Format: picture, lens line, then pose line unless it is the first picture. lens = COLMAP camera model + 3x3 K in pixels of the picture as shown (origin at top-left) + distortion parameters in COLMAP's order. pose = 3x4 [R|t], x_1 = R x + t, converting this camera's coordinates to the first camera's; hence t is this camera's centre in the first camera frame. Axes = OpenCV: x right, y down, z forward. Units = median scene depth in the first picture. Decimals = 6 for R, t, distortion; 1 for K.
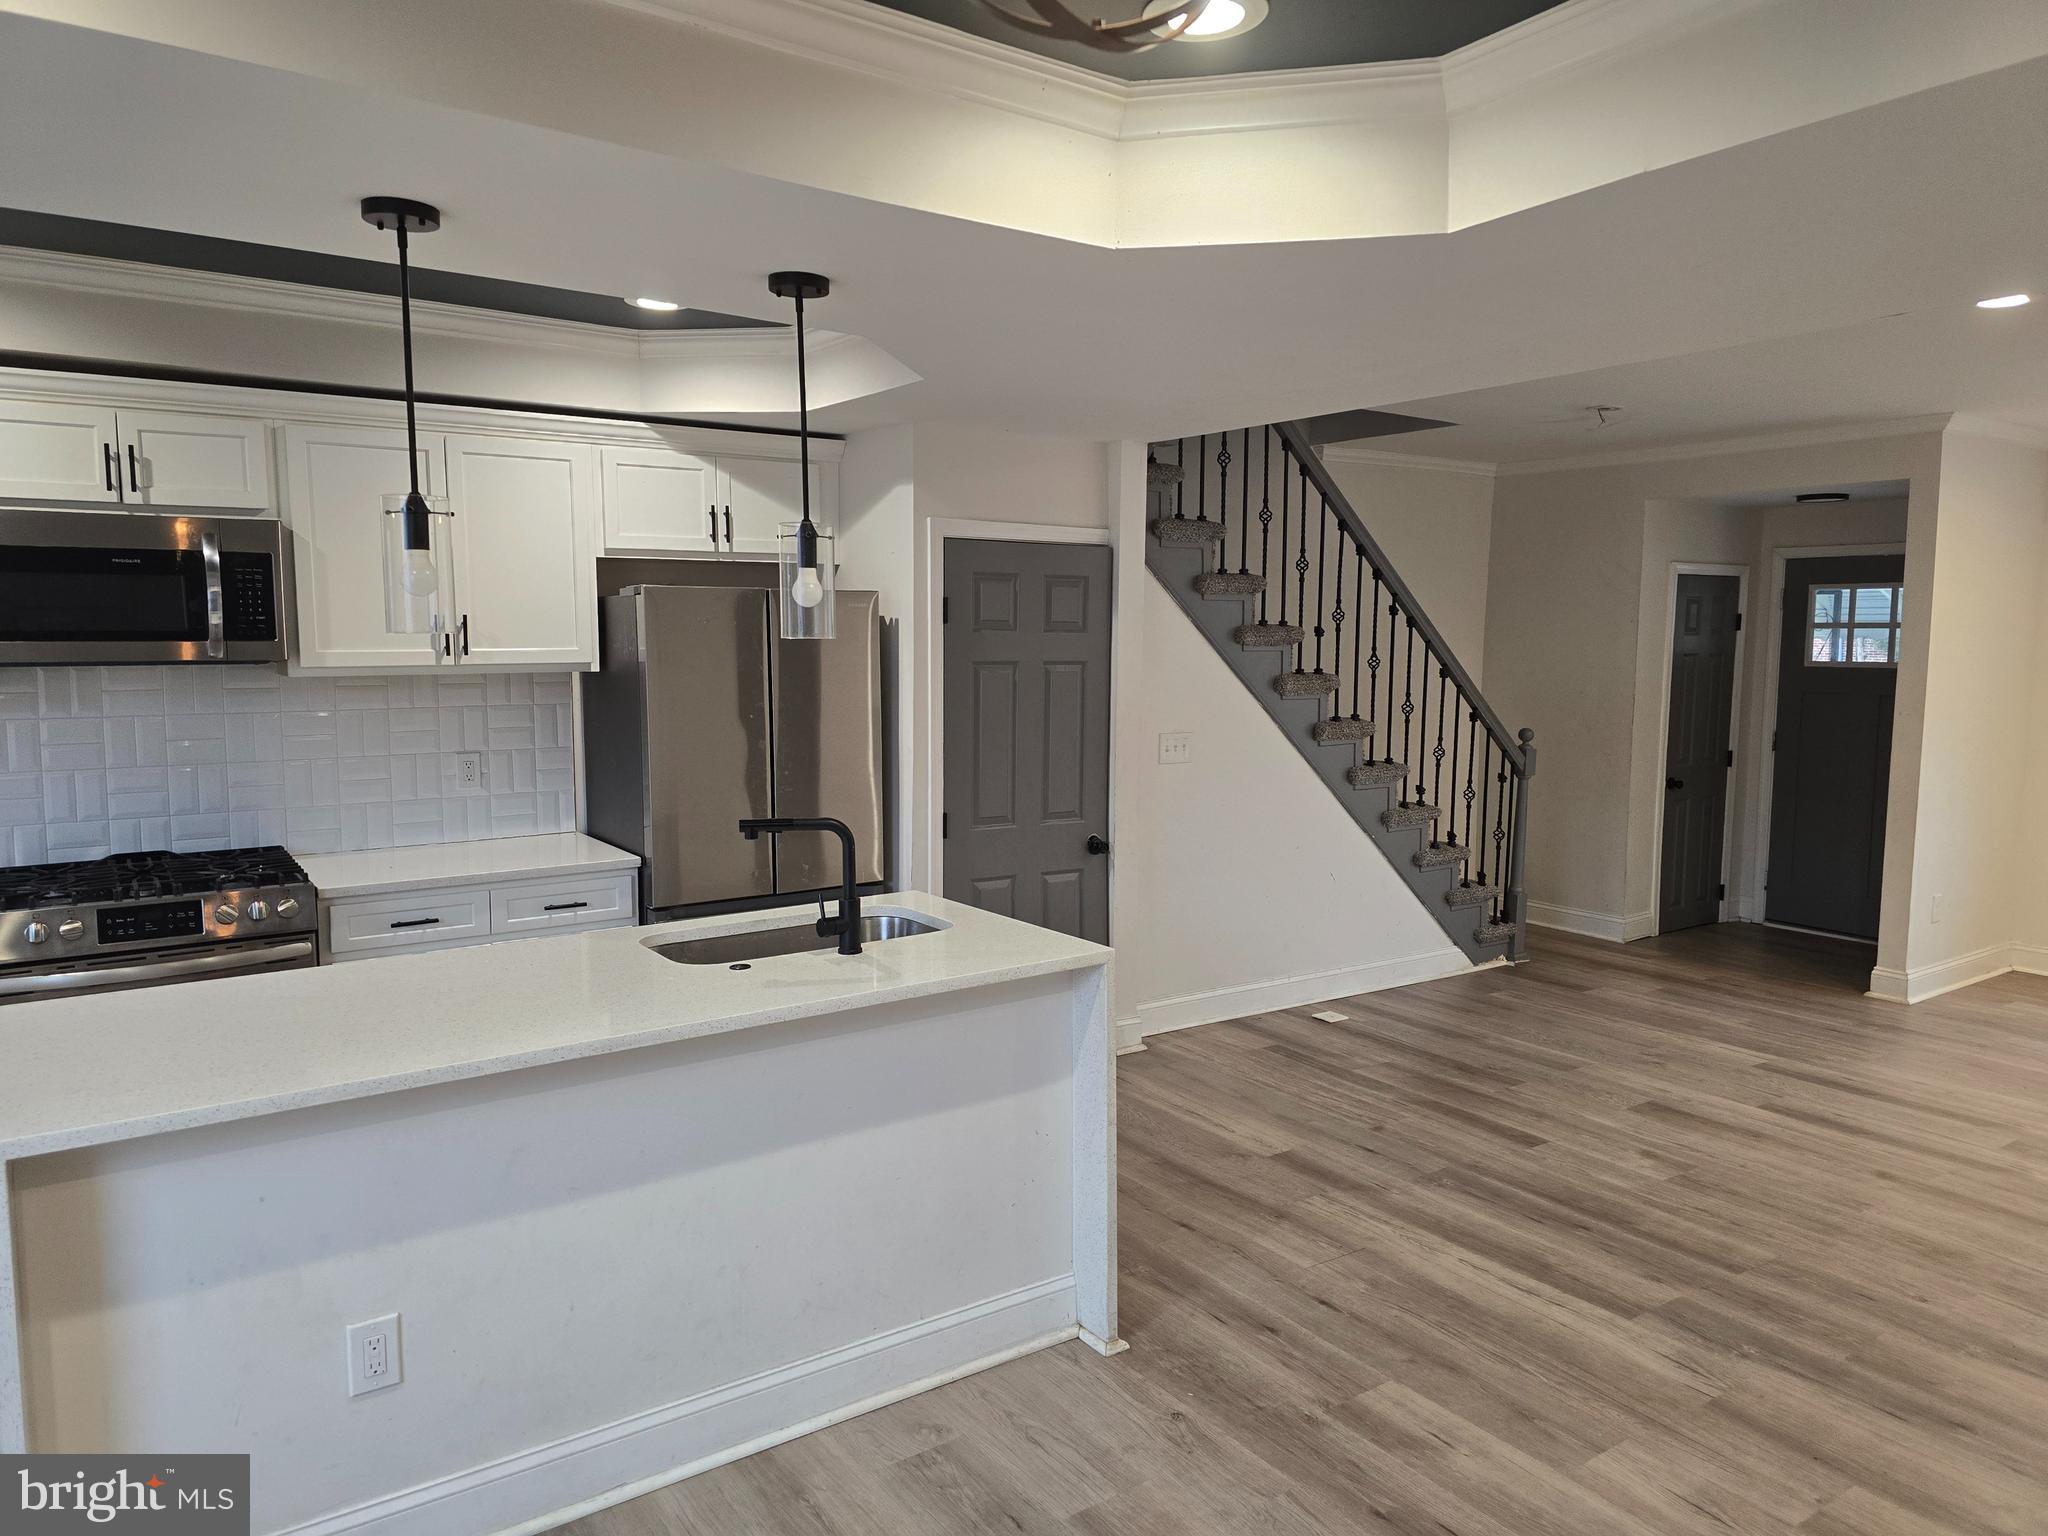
lens RADIAL K [[1376.3, 0, 1024.2], [0, 1376.3, 758.6], [0, 0, 1]] dist [0.068547, -0.065922]
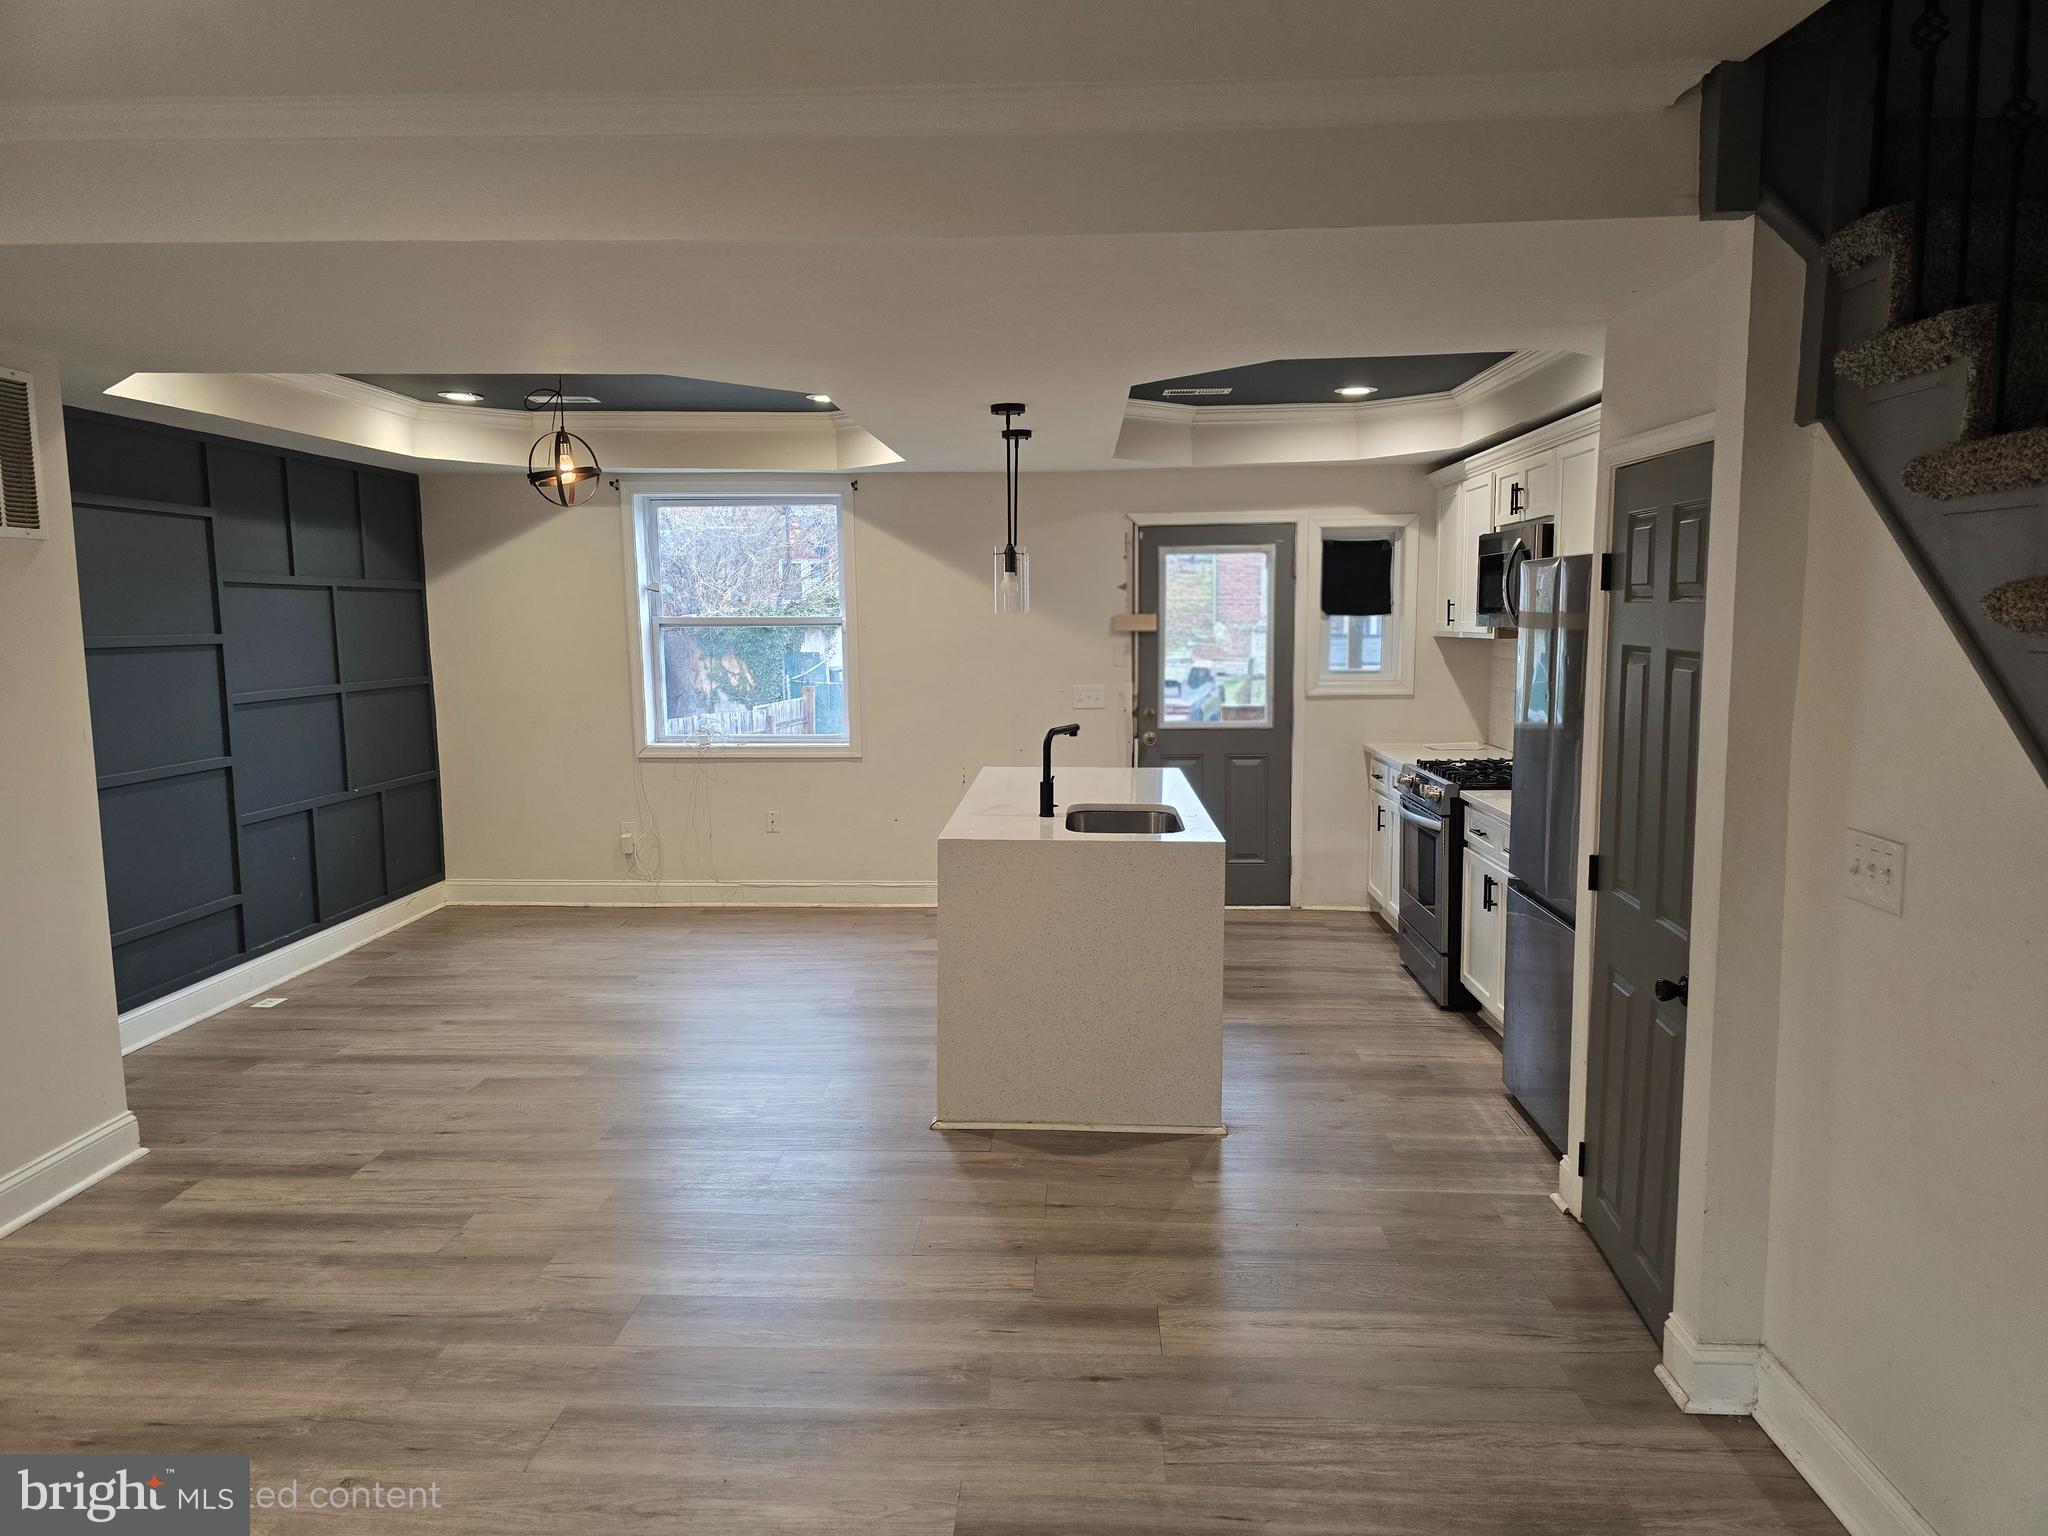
lens RADIAL K [[1376.3, 0, 1021.3], [0, 1376.3, 780.5], [0, 0, 1]] dist [0.068547, -0.065922]
pose [[-0.606977, 0.097149, -0.788759, 0.728399], [-0.071658, 0.981767, 0.176065, -0.110789], [0.791482, 0.163388, -0.588948, 1.243724]]
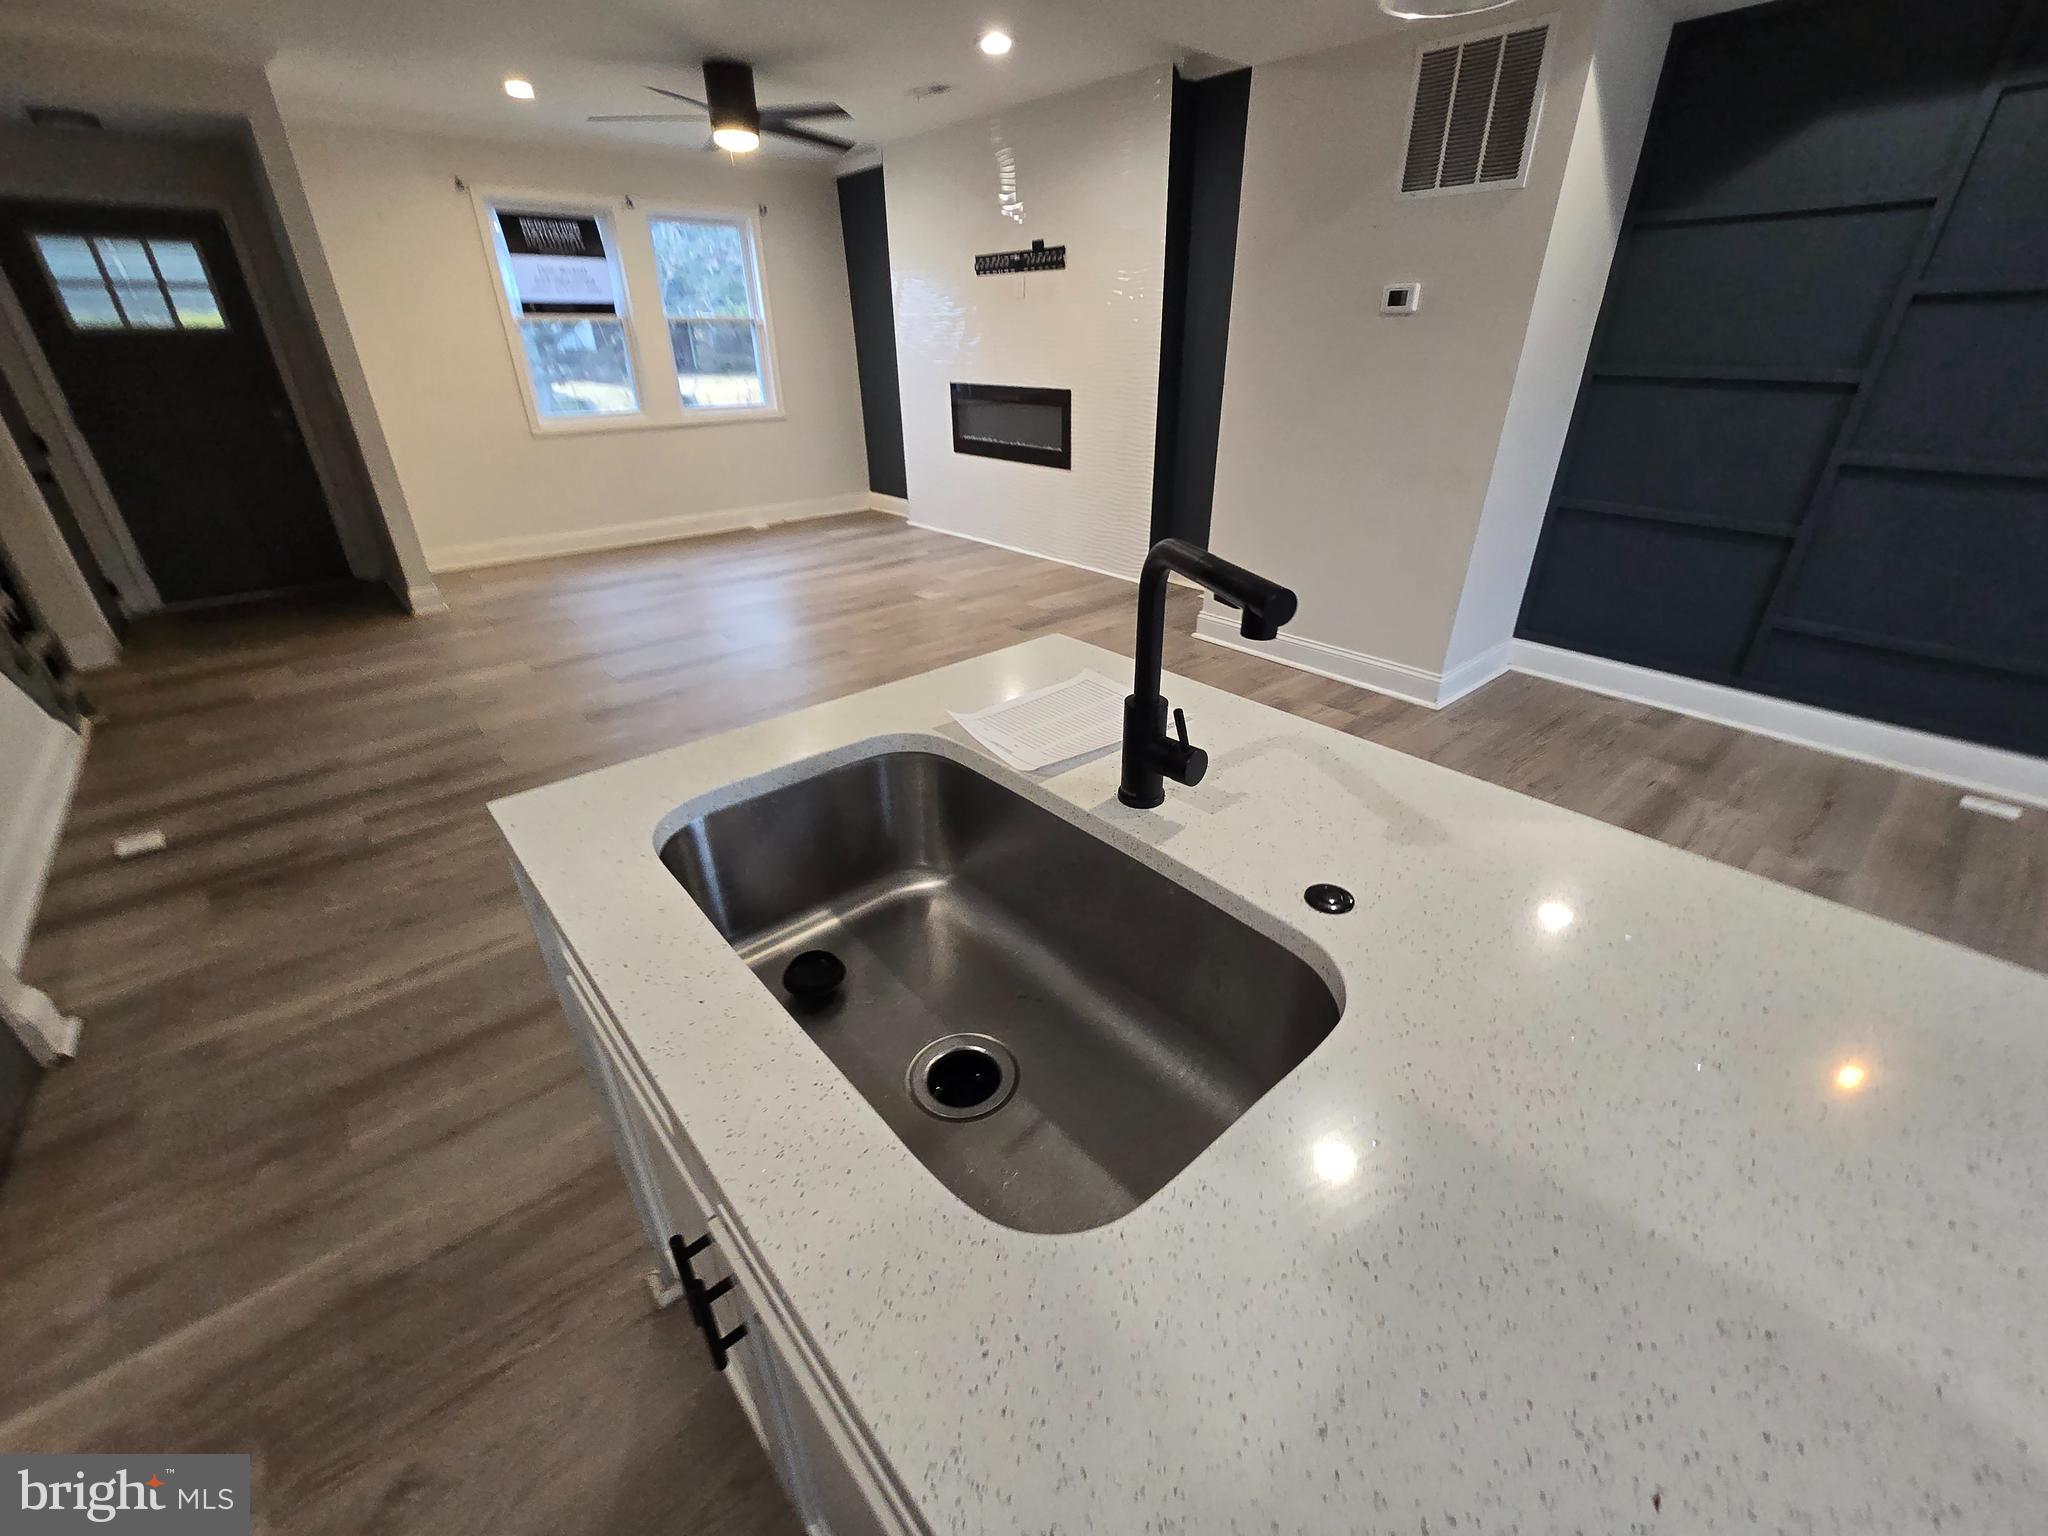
lens RADIAL K [[839.4, 0, 1044.4], [0, 839.4, 763.2], [0, 0, 1]] dist [-0.000160, -0.001892]
pose [[-0.118955, -0.453683, 0.883188, -0.260657], [0.097025, 0.879936, 0.465080, -0.012801], [-0.988148, 0.141015, -0.060654, 0.696873]]
